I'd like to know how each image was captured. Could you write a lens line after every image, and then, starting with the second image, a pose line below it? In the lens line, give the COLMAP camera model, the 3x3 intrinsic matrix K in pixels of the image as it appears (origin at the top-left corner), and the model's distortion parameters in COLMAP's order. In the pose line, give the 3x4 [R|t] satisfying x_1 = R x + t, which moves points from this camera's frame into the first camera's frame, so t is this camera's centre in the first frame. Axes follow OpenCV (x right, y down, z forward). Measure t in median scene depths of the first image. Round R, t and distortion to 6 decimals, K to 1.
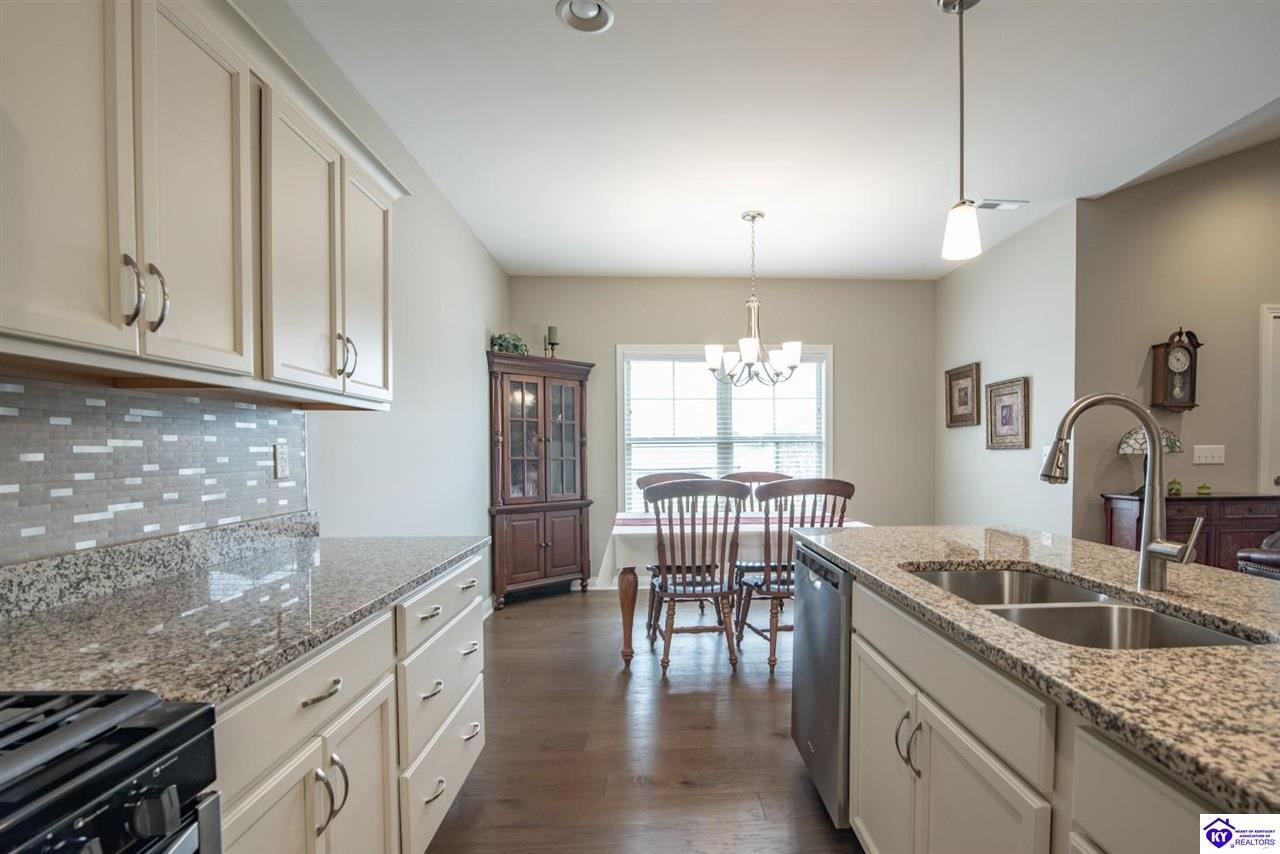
lens RADIAL K [[619.0, 0, 700.2], [0, 619.0, 465.7], [0, 0, 1]] dist [-0.001444, -0.000814]
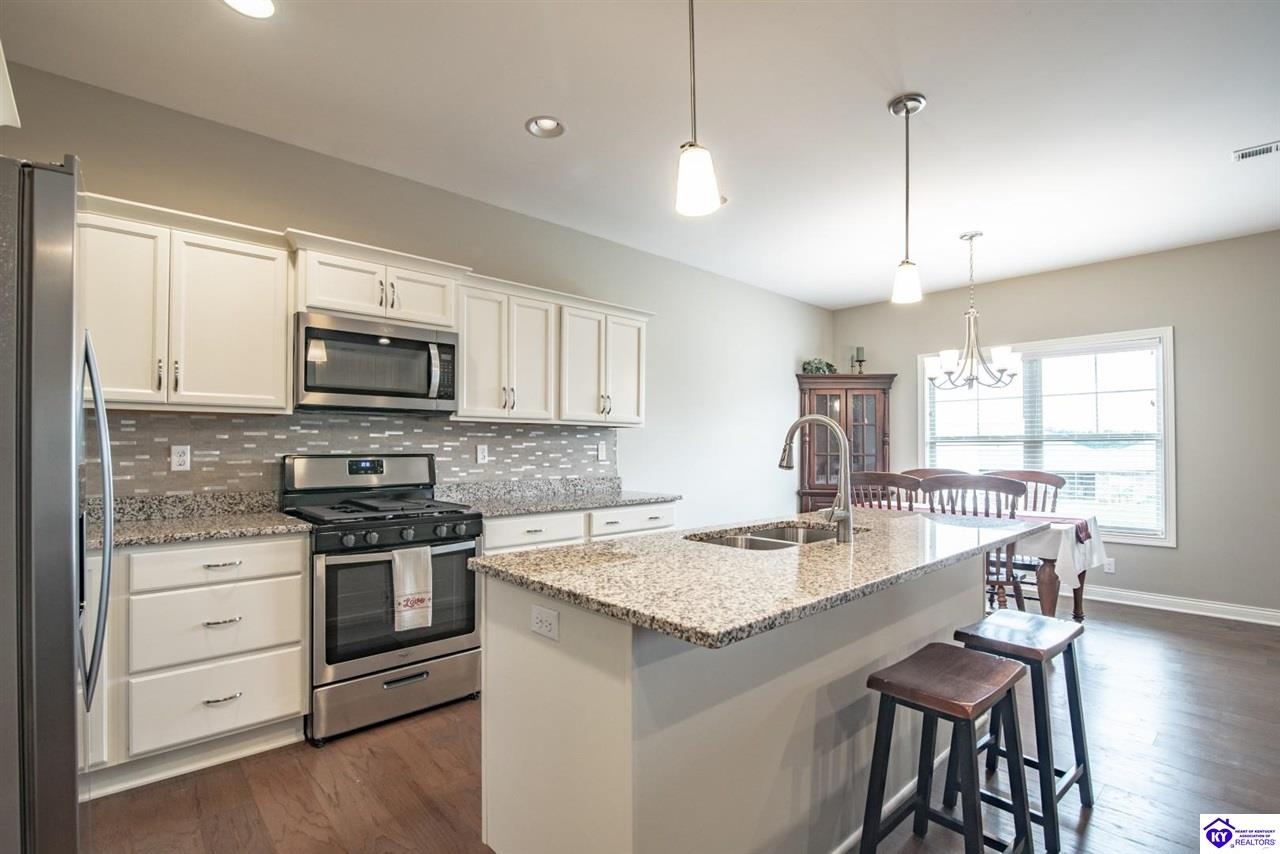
lens RADIAL K [[606.9, 0, 635.6], [0, 606.9, 438.8], [0, 0, 1]] dist [-0.022712, 0.000008]
pose [[0.623537, -0.004042, -0.781783, 0.459779], [-0.024930, 0.999375, -0.025051, -0.001362], [0.781396, 0.035110, 0.623047, -0.100141]]
